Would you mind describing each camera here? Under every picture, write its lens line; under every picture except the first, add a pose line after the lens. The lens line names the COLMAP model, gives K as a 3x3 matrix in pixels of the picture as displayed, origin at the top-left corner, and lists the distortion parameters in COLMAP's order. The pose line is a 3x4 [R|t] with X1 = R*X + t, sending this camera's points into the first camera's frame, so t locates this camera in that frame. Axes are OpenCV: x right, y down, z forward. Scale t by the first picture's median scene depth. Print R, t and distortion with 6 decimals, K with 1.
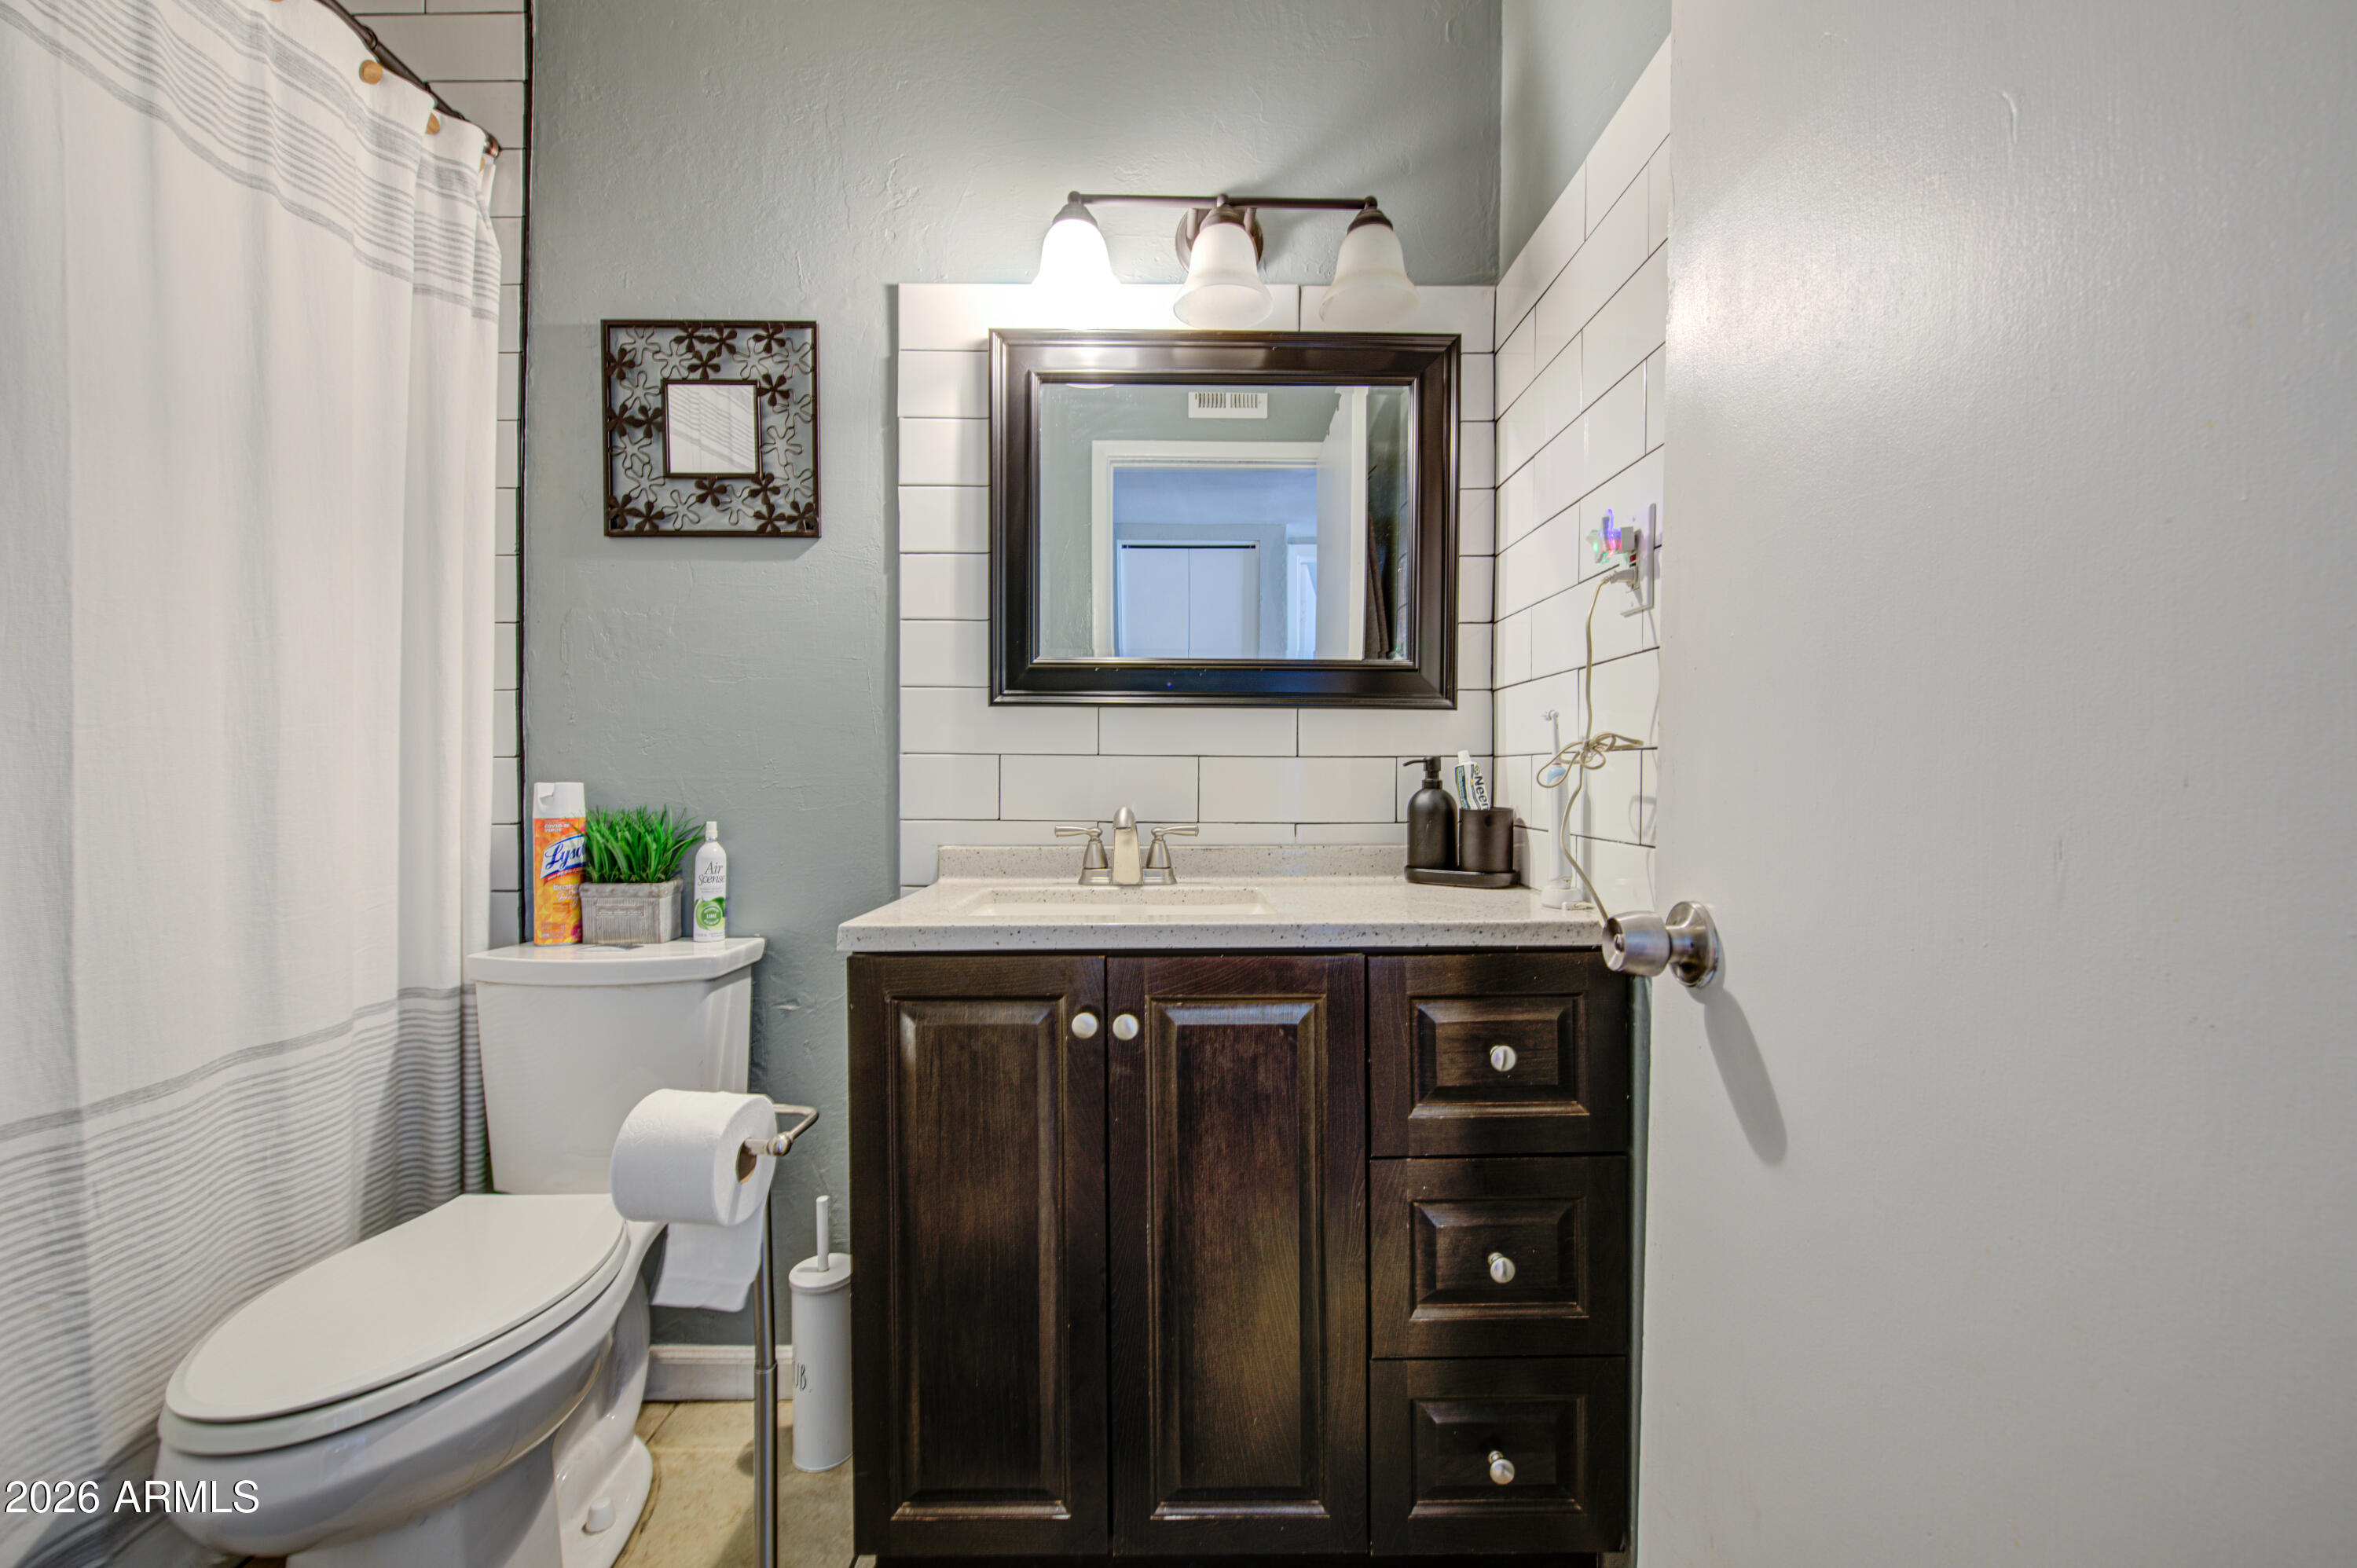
lens RADIAL K [[934.7, 0, 1187.6], [0, 934.7, 801.8], [0, 0, 1]] dist [-0.000043, -0.002551]
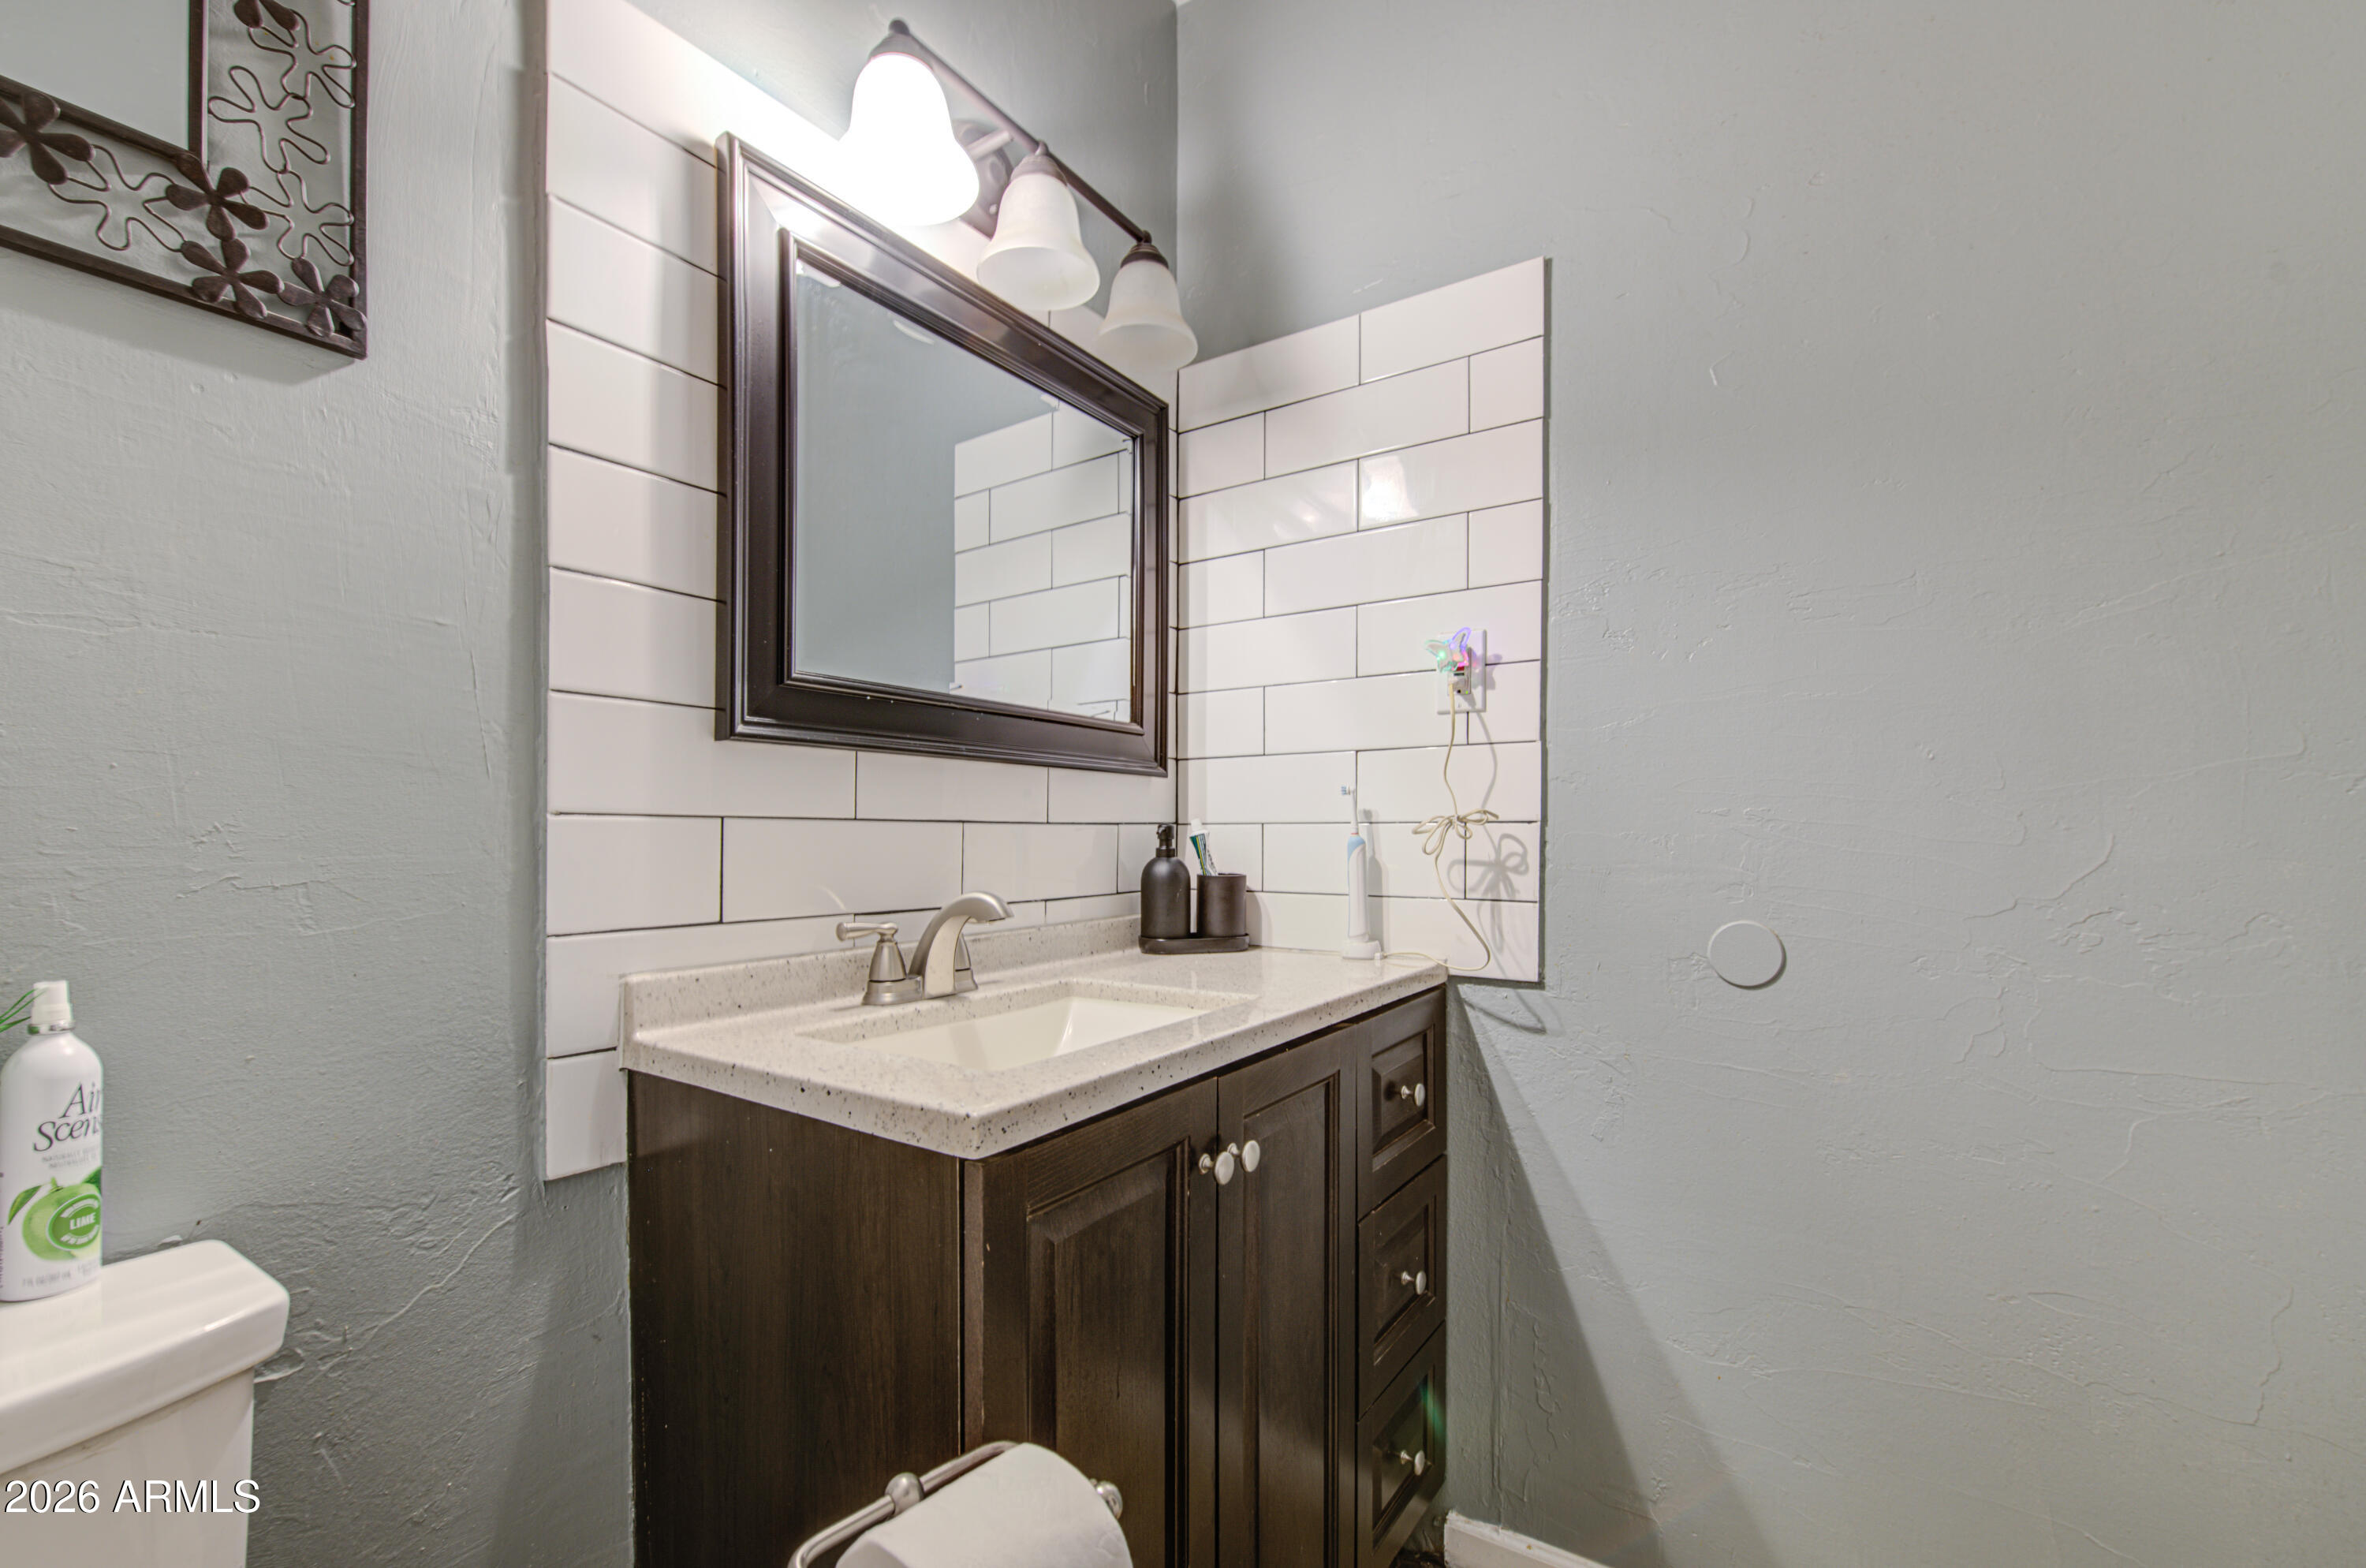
lens RADIAL K [[995.6, 0, 1176.8], [0, 995.6, 847.0], [0, 0, 1]] dist [0.000661, -0.000488]
pose [[0.583064, -0.015350, 0.812281, -0.575787], [0.025494, 0.999675, 0.000591, -0.024097], [-0.812026, 0.020364, 0.583266, 0.377660]]
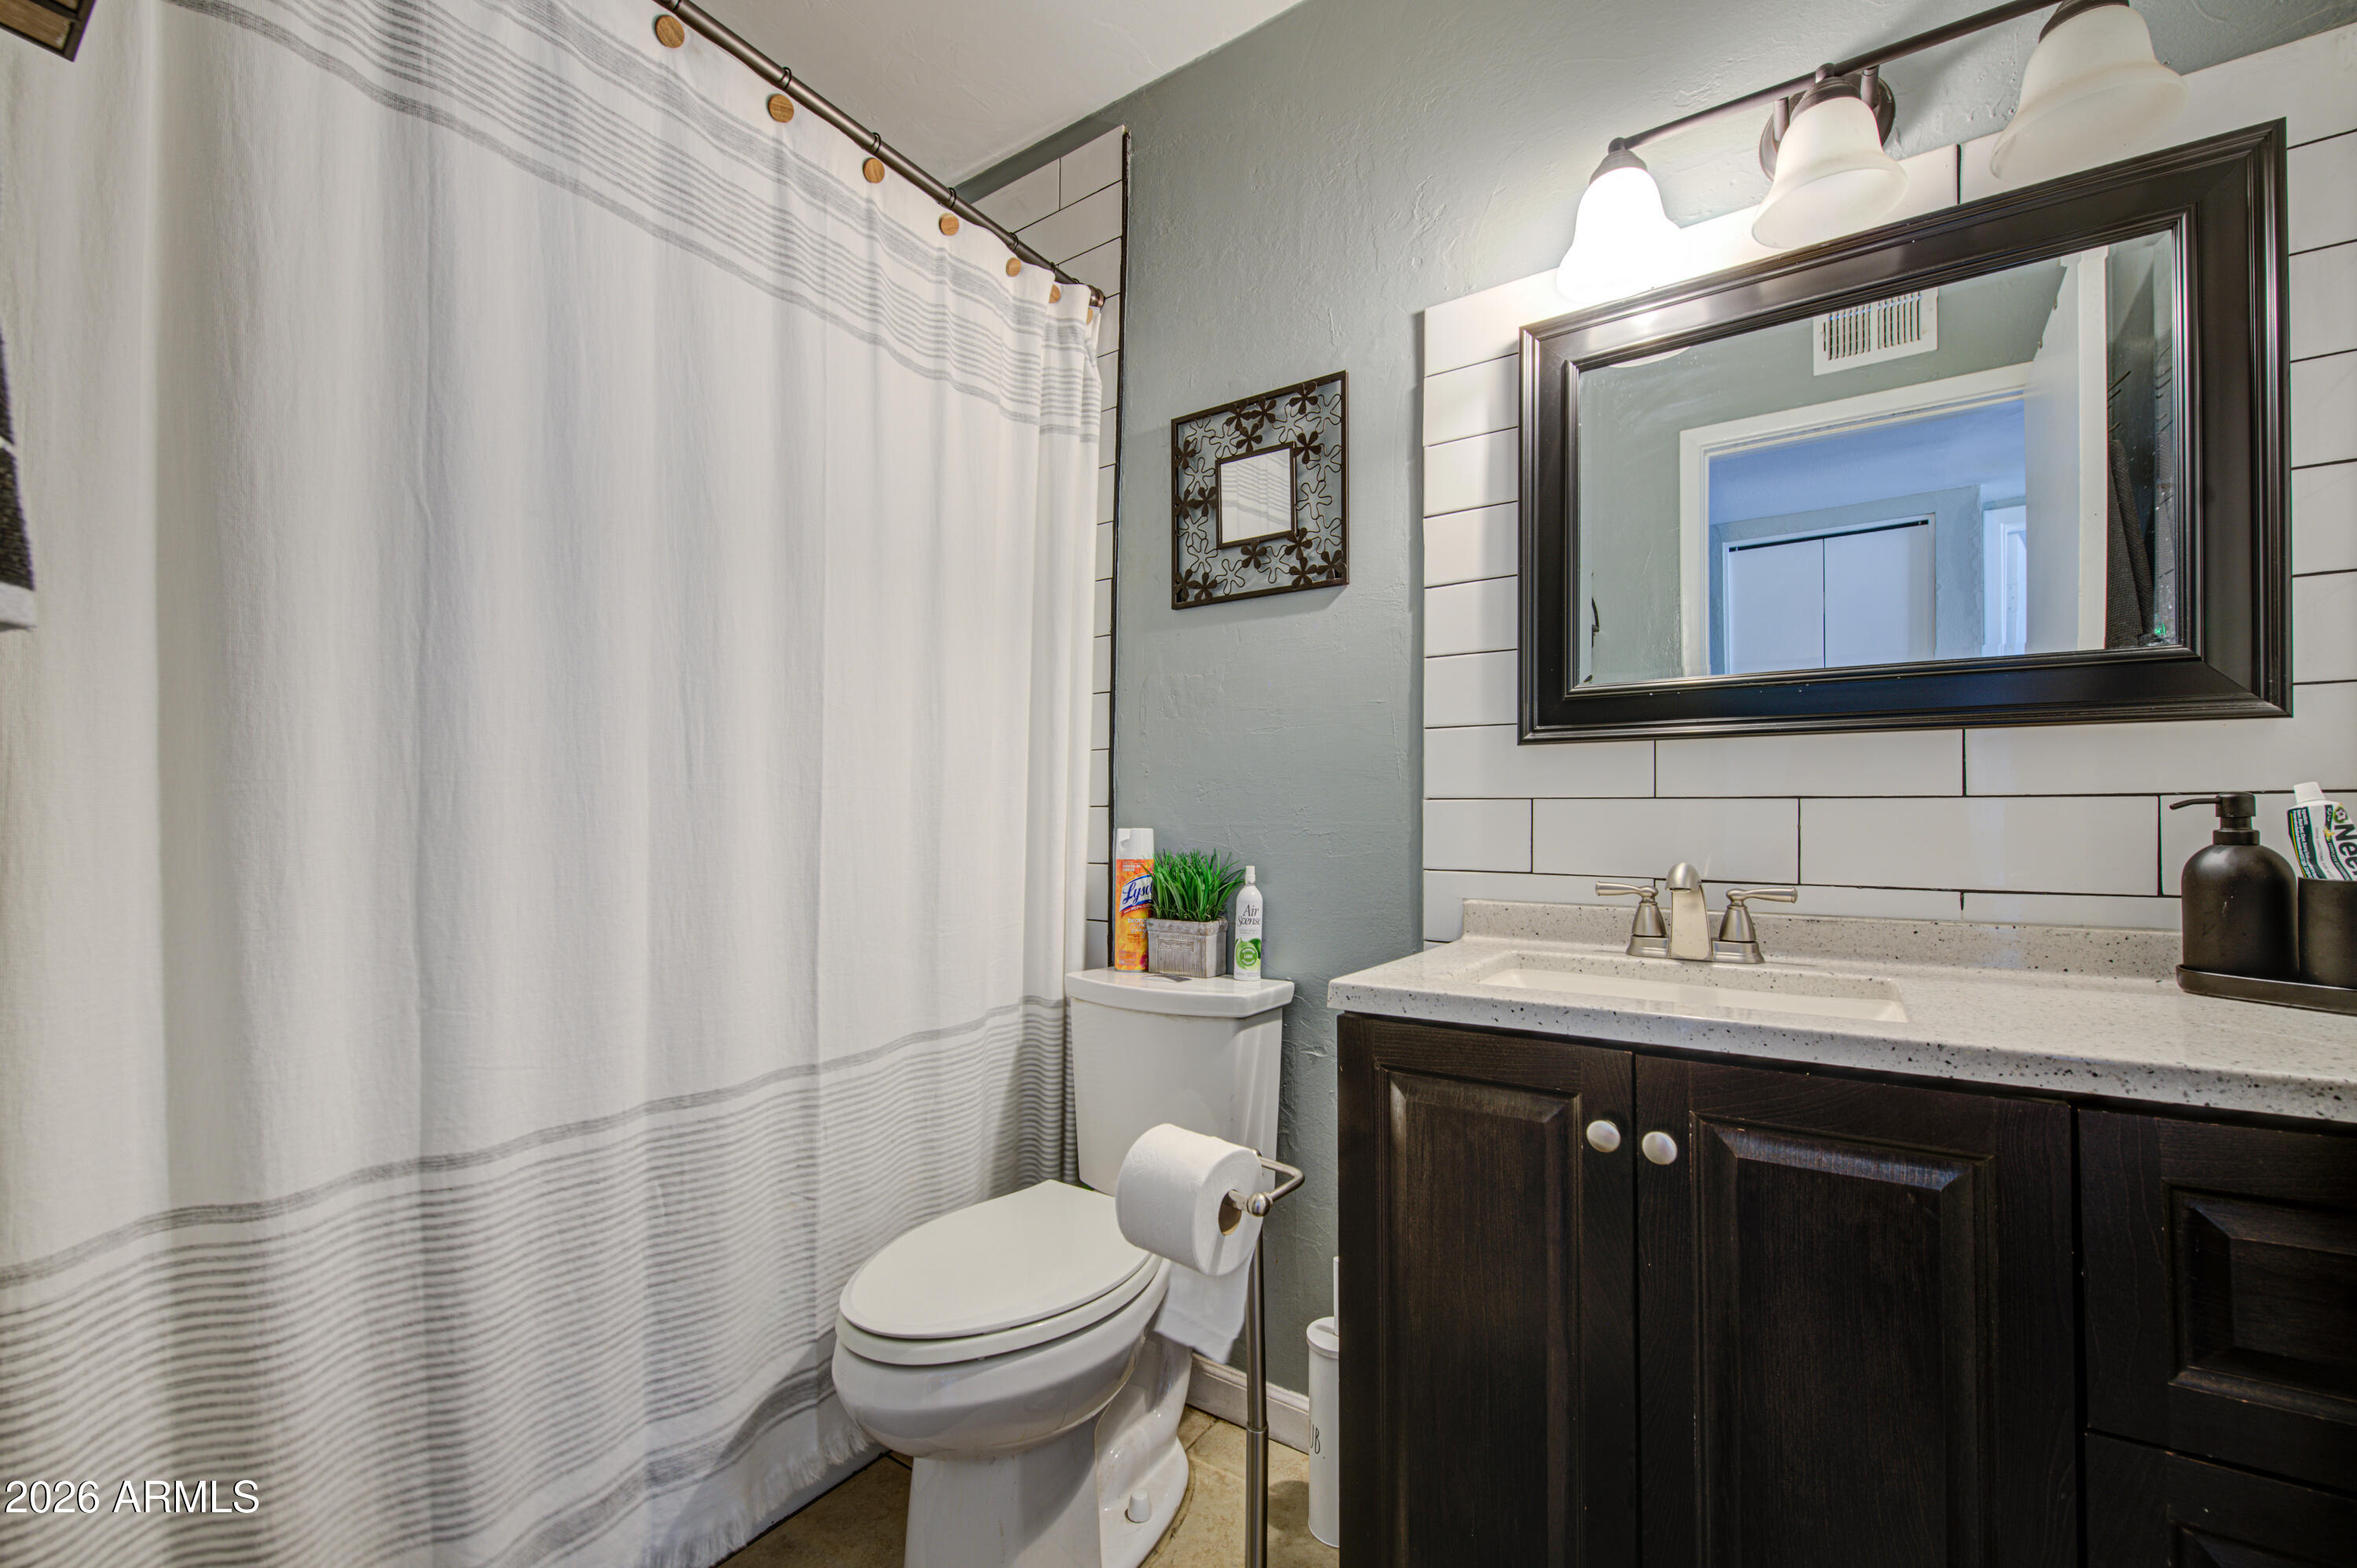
lens RADIAL K [[946.5, 0, 1200.0], [0, 946.5, 810.0], [0, 0, 1]] dist [0.004377, -0.005651]
pose [[0.825691, -0.006510, -0.564085, 0.045471], [-0.014713, 0.999345, -0.033070, -0.005895], [0.563931, 0.035605, 0.825054, 0.087635]]
